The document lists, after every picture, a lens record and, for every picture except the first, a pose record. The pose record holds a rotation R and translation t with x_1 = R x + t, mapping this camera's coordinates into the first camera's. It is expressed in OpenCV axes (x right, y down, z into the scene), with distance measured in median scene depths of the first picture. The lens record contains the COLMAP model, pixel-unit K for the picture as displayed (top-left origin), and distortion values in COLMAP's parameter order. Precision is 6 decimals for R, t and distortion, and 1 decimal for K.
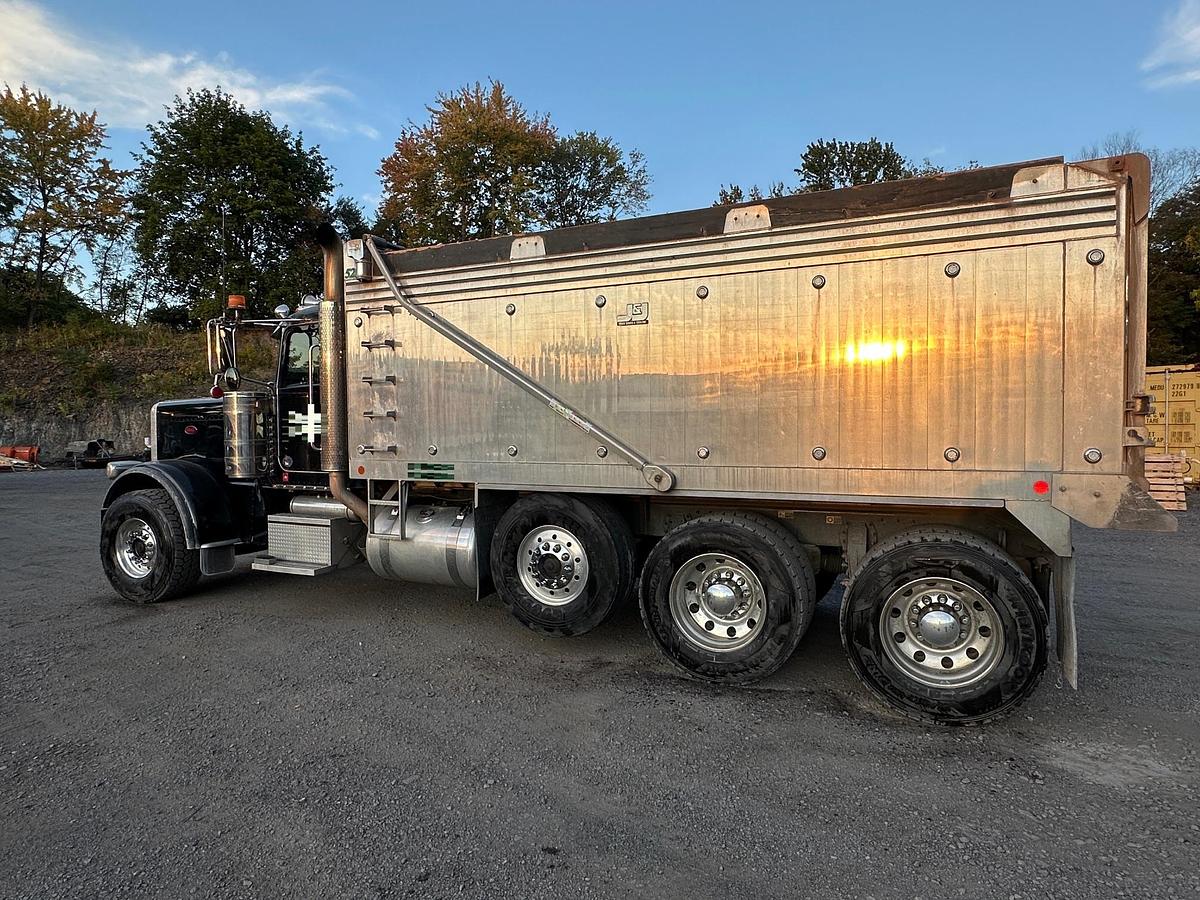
lens RADIAL K [[716.1, 0, 600.4], [0, 716.1, 450.1], [0, 0, 1]] dist [-0.001896, 0.000806]
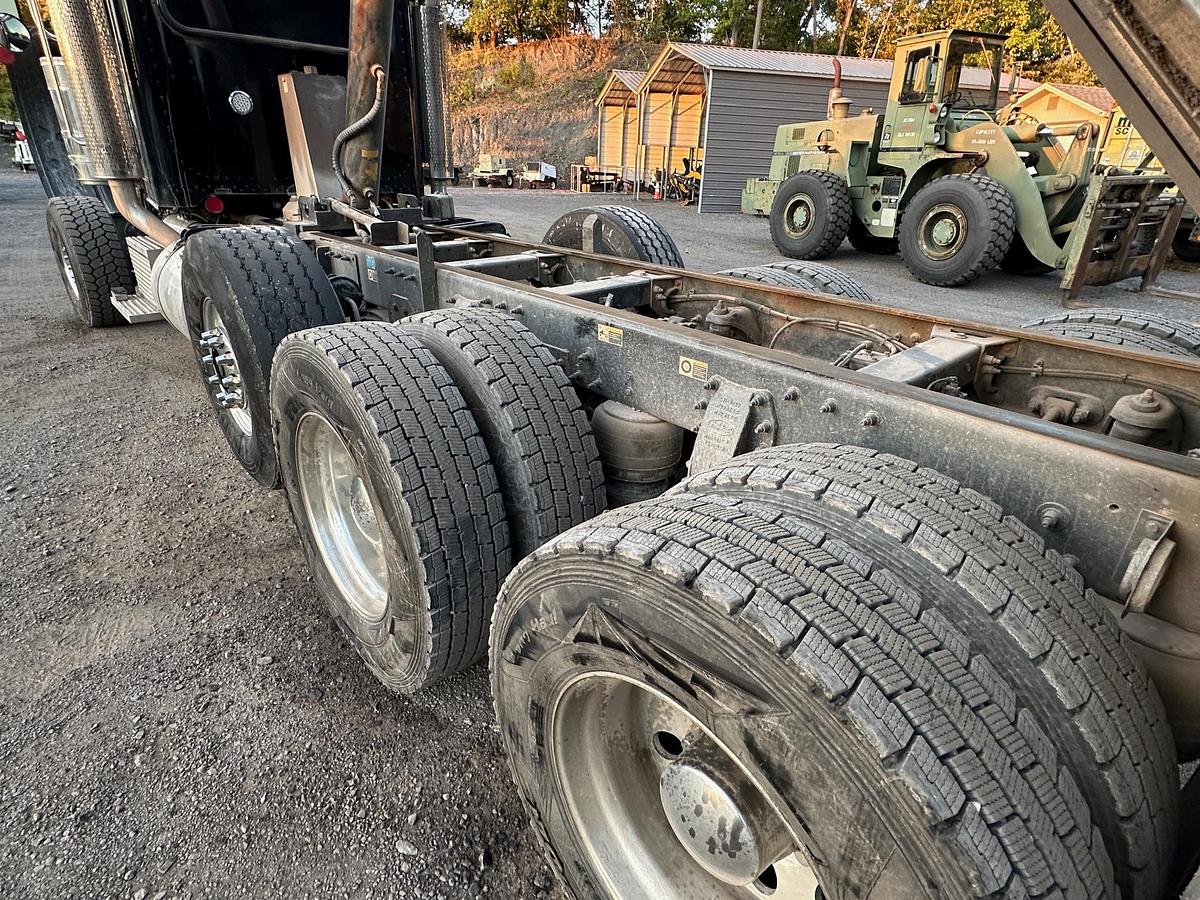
lens RADIAL K [[640.3, 0, 599.8], [0, 640.3, 453.1], [0, 0, 1]] dist [-0.001187, -0.000223]
pose [[0.919693, 0.193414, -0.341695, 0.400710], [-0.047385, 0.918568, 0.392411, 0.008080], [0.389768, -0.344707, 0.853966, 0.663869]]
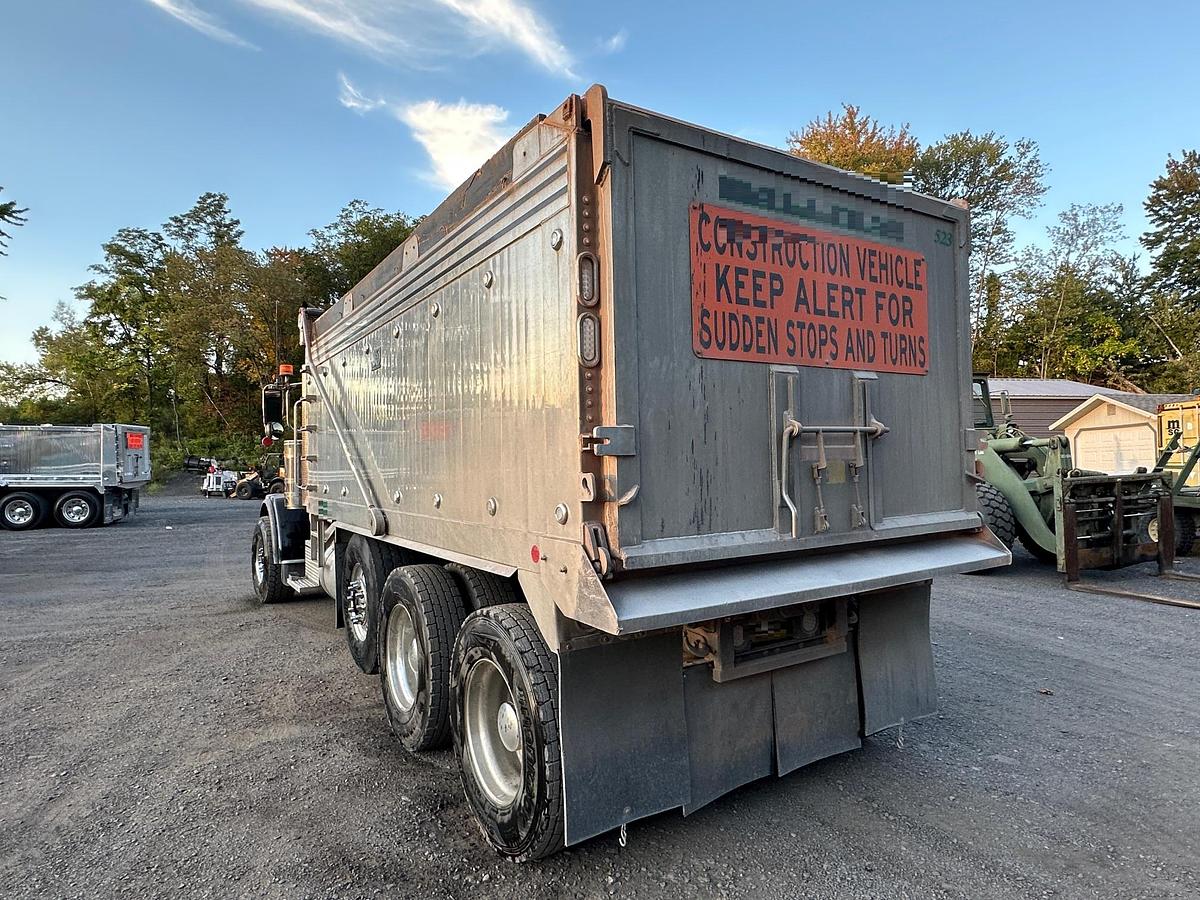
lens RADIAL K [[716.1, 0, 602.0], [0, 716.1, 451.2], [0, 0, 1]] dist [-0.001896, 0.000806]
pose [[0.840607, -0.012055, -0.541511, 0.810635], [-0.015360, 0.998820, -0.046080, -0.016490], [0.541428, 0.047053, 0.839430, 0.307122]]
